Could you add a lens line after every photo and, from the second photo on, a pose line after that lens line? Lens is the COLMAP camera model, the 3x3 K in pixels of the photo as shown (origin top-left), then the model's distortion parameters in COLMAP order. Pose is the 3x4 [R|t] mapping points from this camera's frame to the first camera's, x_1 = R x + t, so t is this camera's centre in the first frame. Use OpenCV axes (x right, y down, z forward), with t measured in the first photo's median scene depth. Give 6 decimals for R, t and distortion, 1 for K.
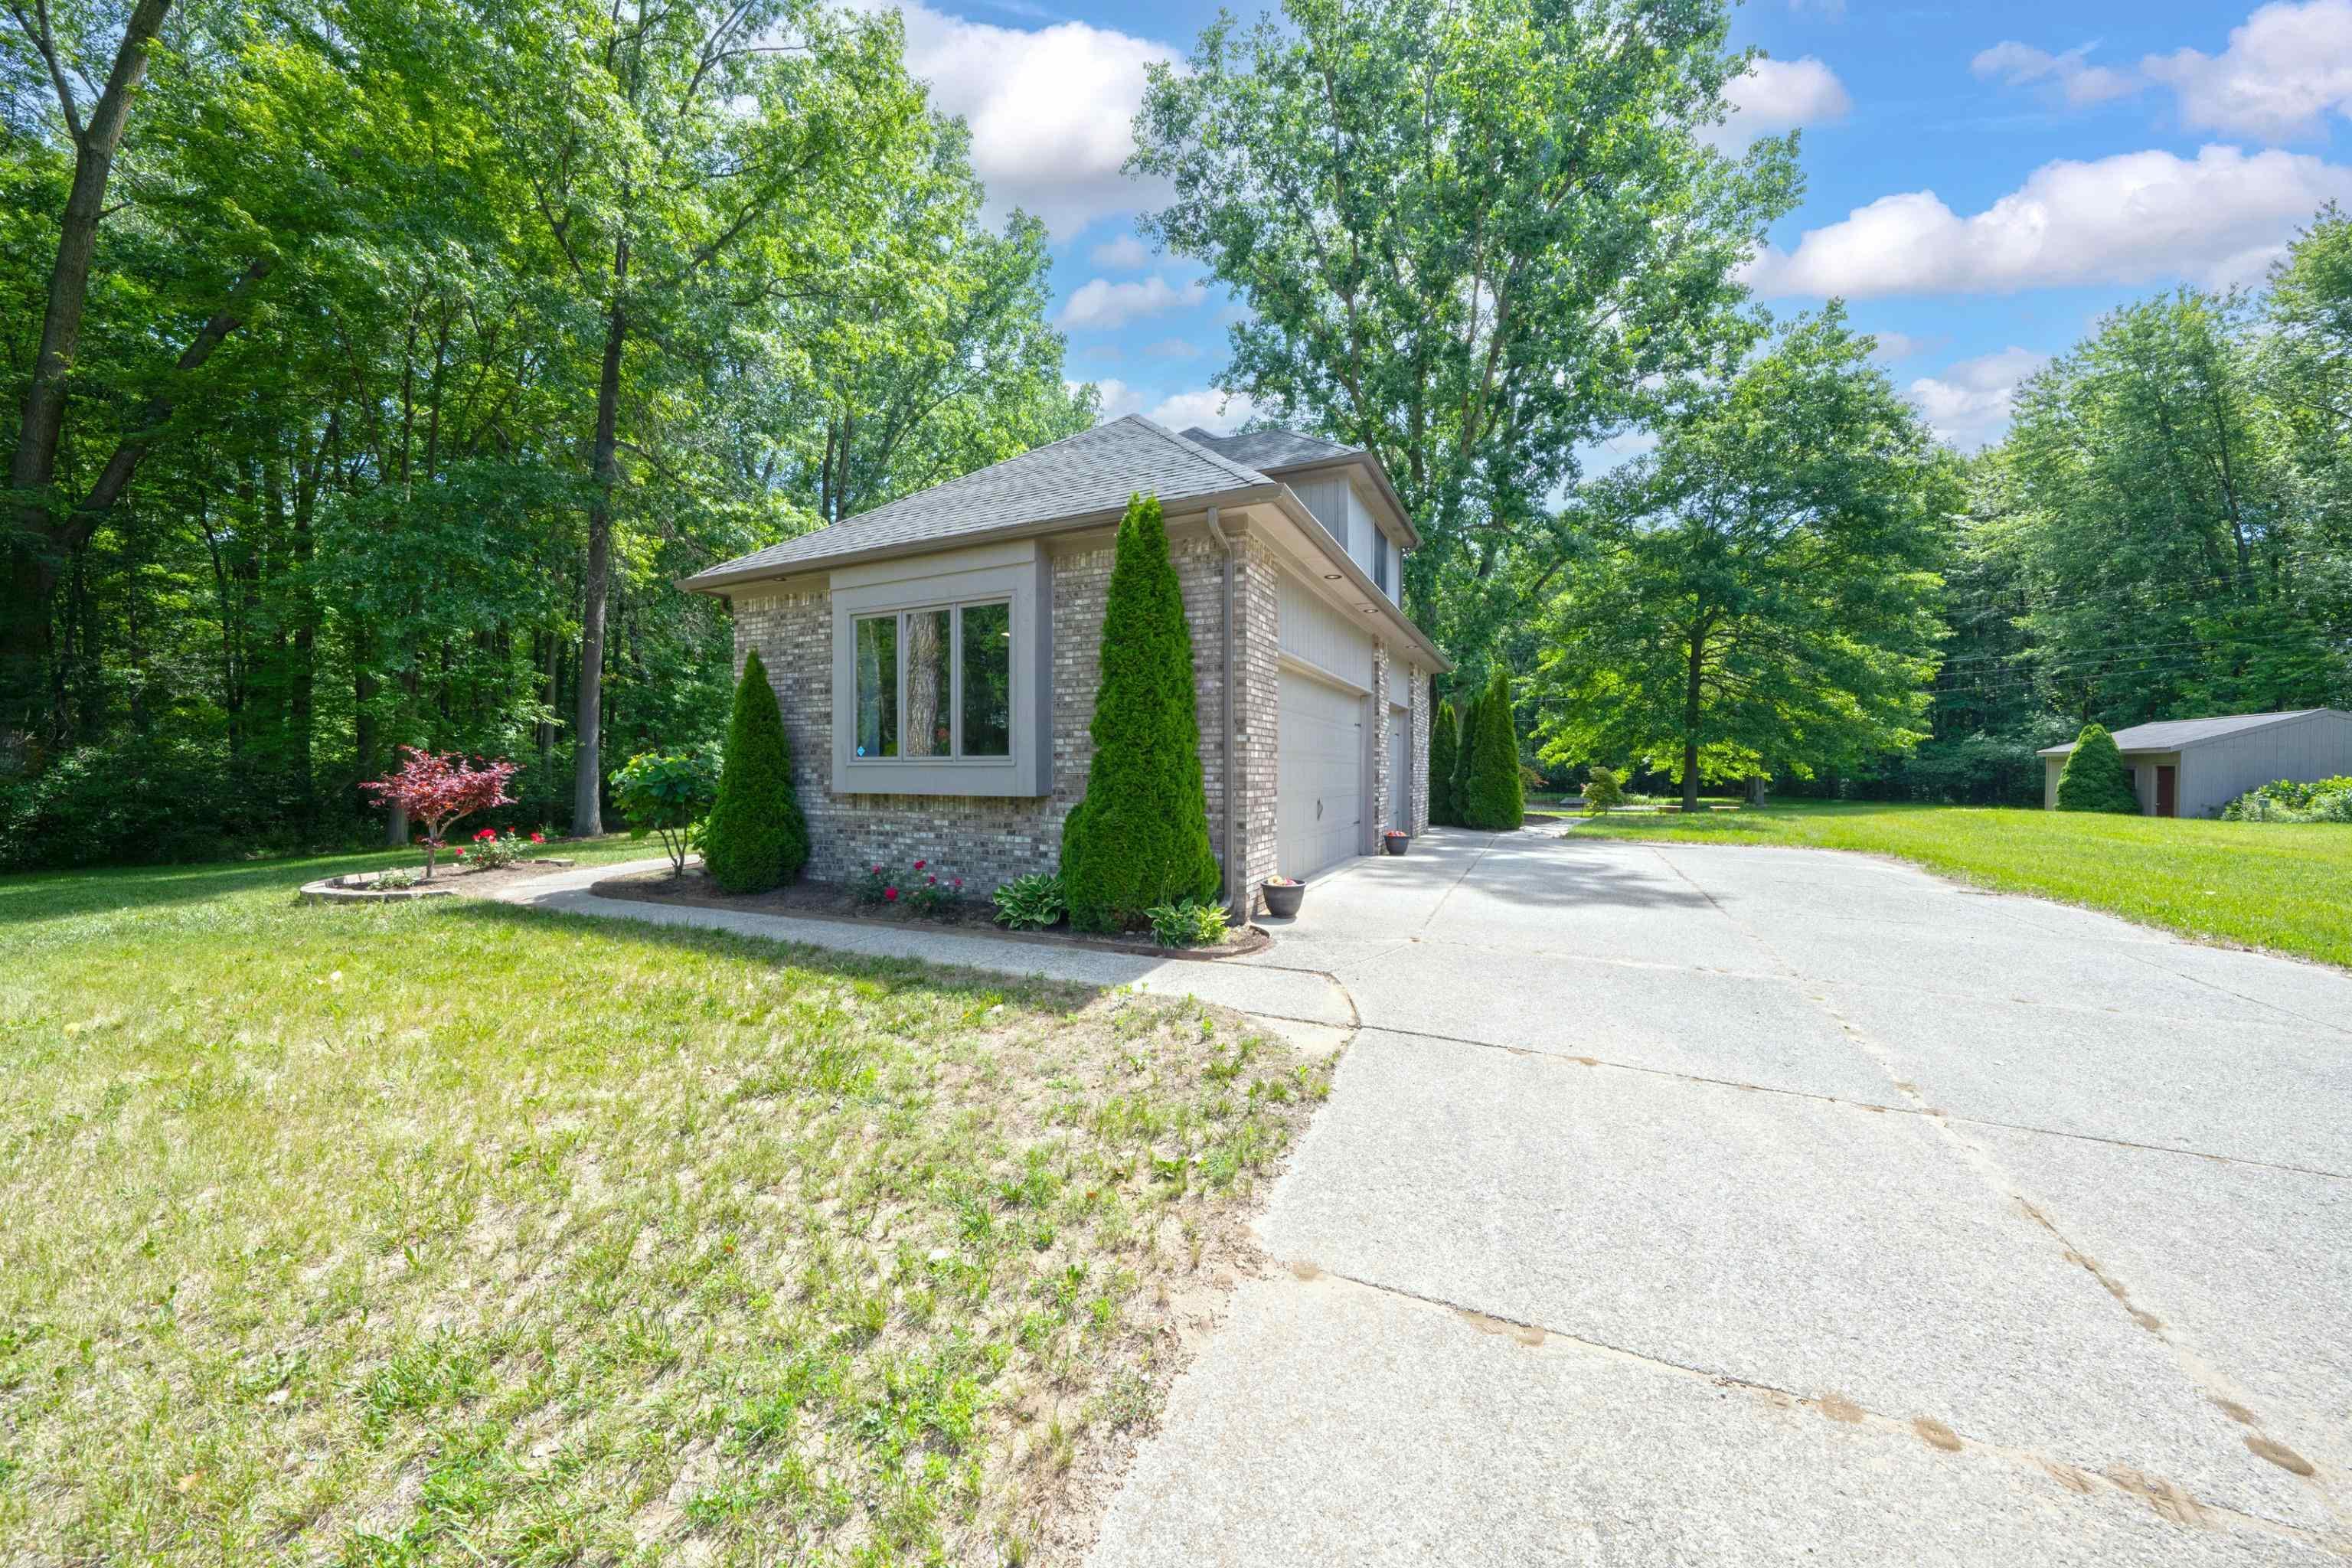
lens RADIAL K [[828.8, 0, 1176.8], [0, 828.8, 774.4], [0, 0, 1]] dist [-0.002496, -0.000081]
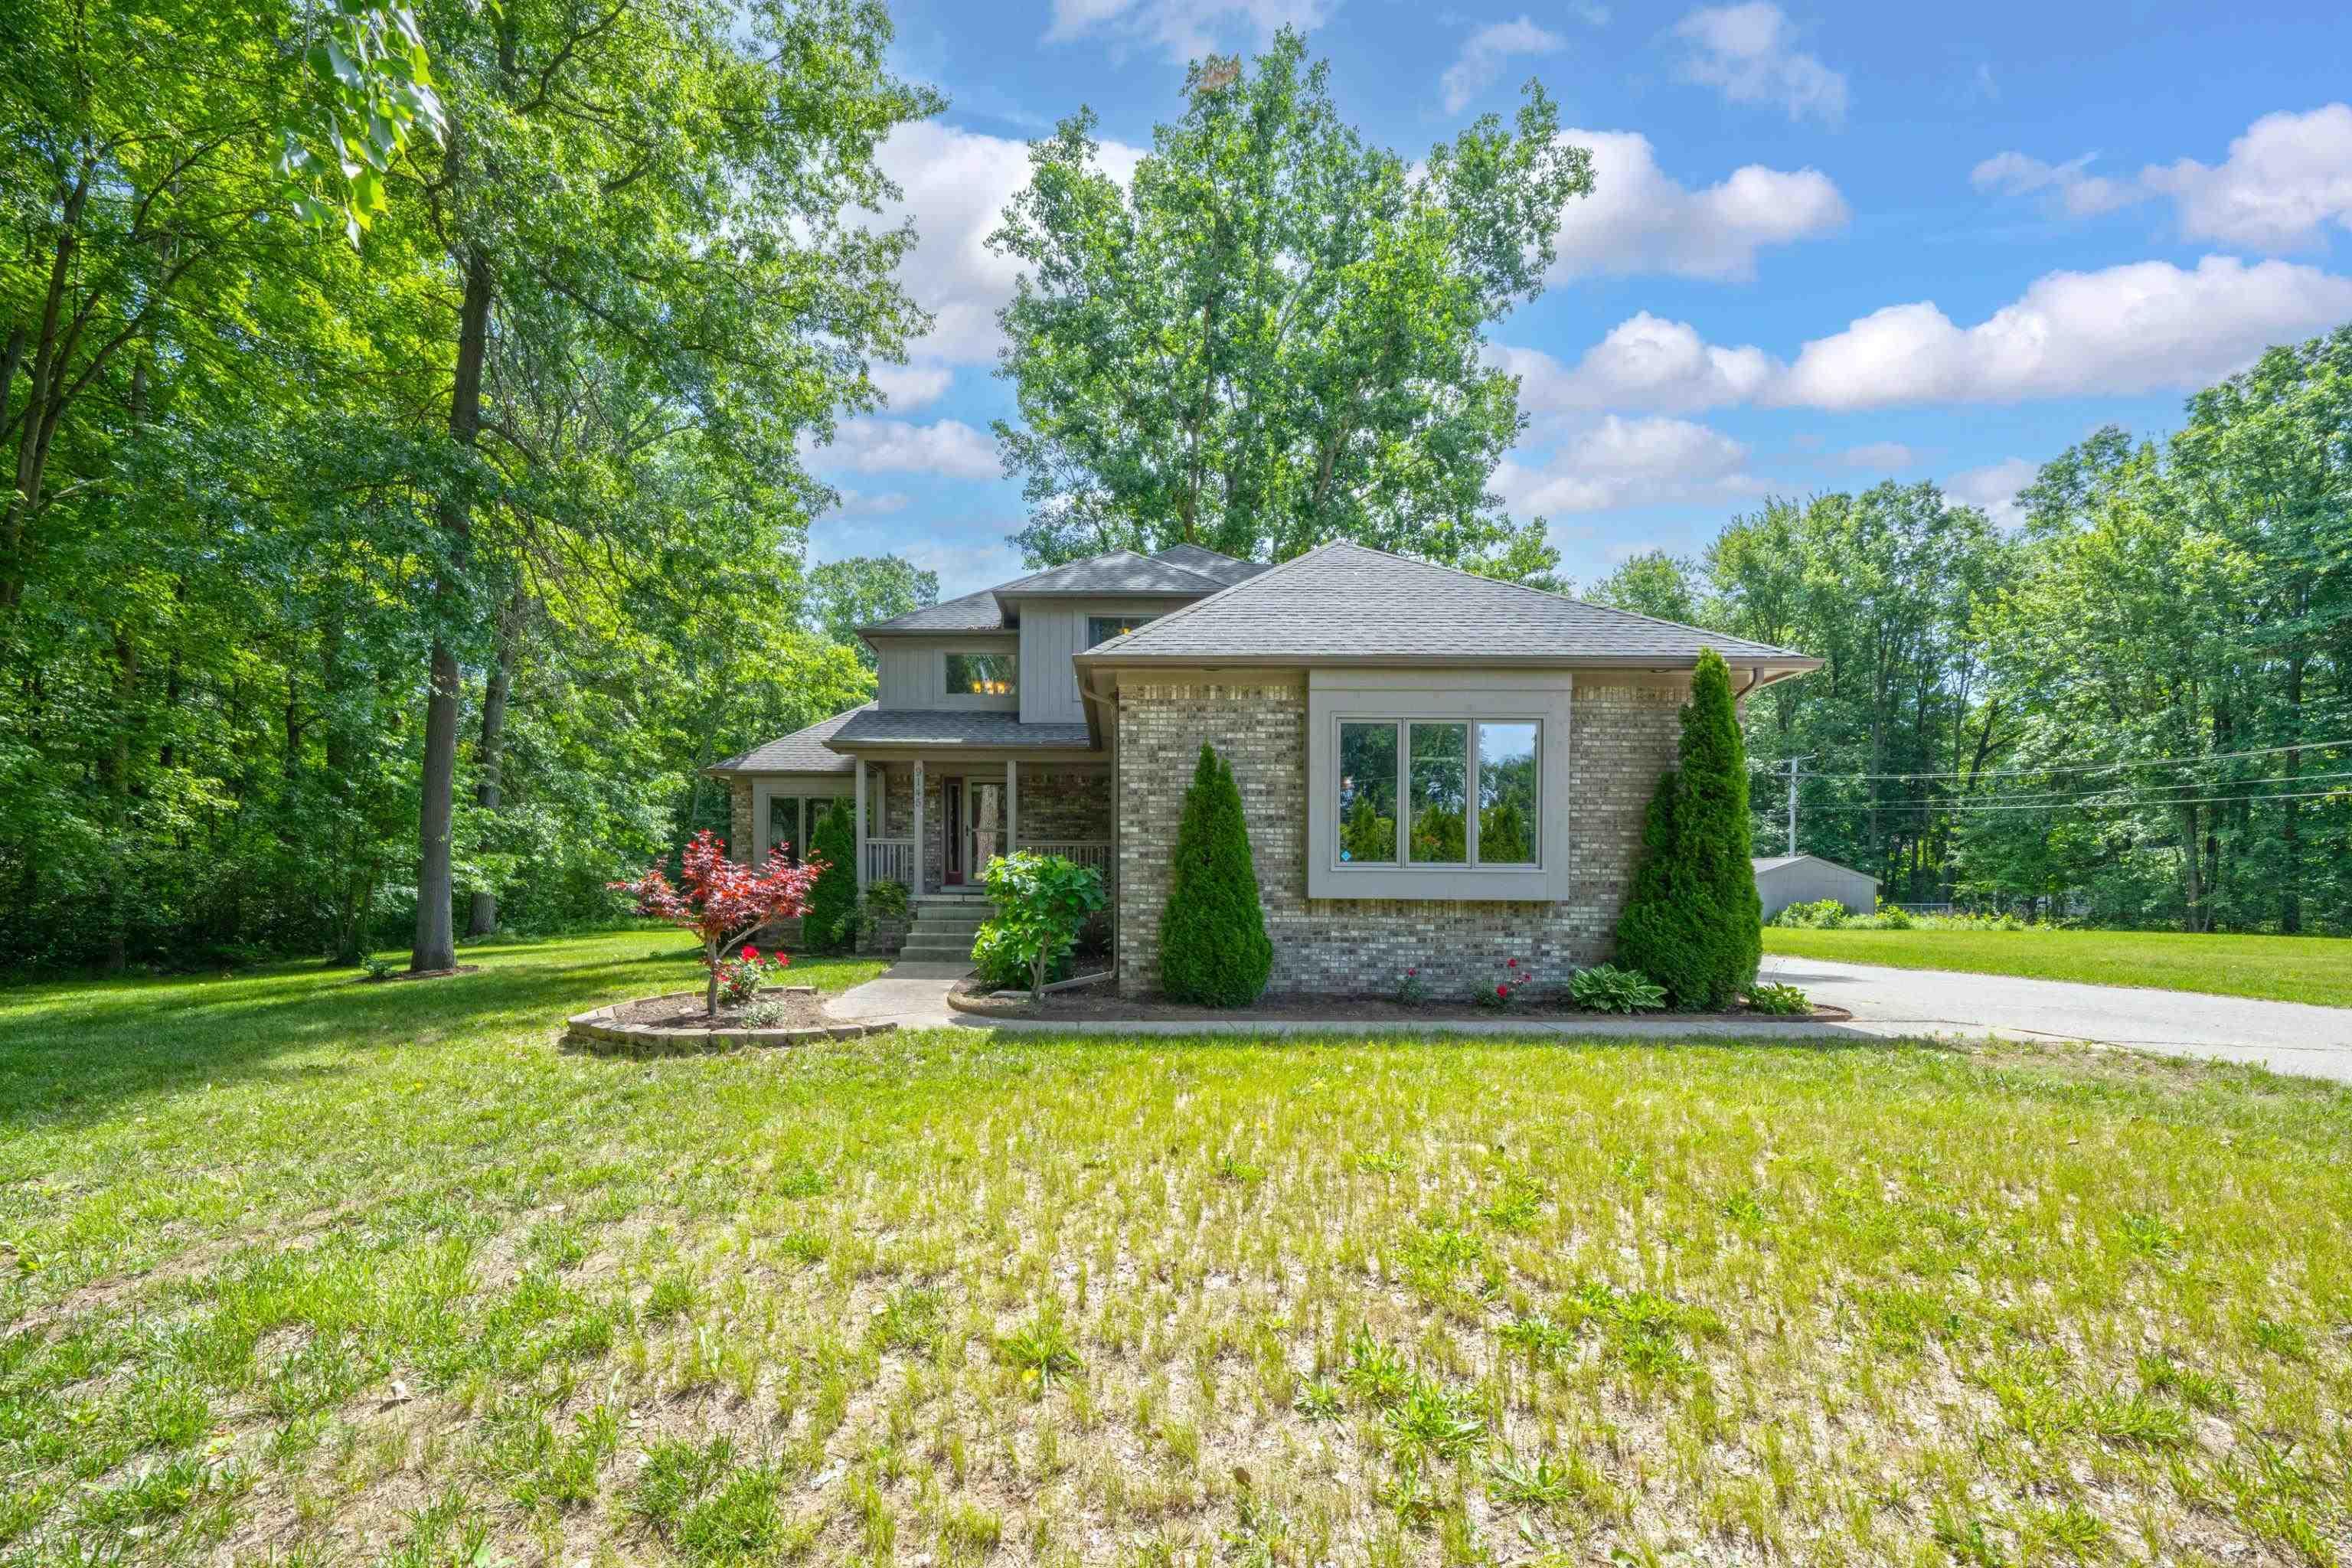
lens RADIAL K [[828.8, 0, 1260.6], [0, 828.8, 907.3], [0, 0, 1]] dist [-0.002496, -0.000081]
pose [[0.916802, -0.003051, 0.399331, -0.850530], [-0.000725, 0.999956, 0.009304, 0.023582], [-0.399342, -0.008819, 0.916760, 0.132045]]
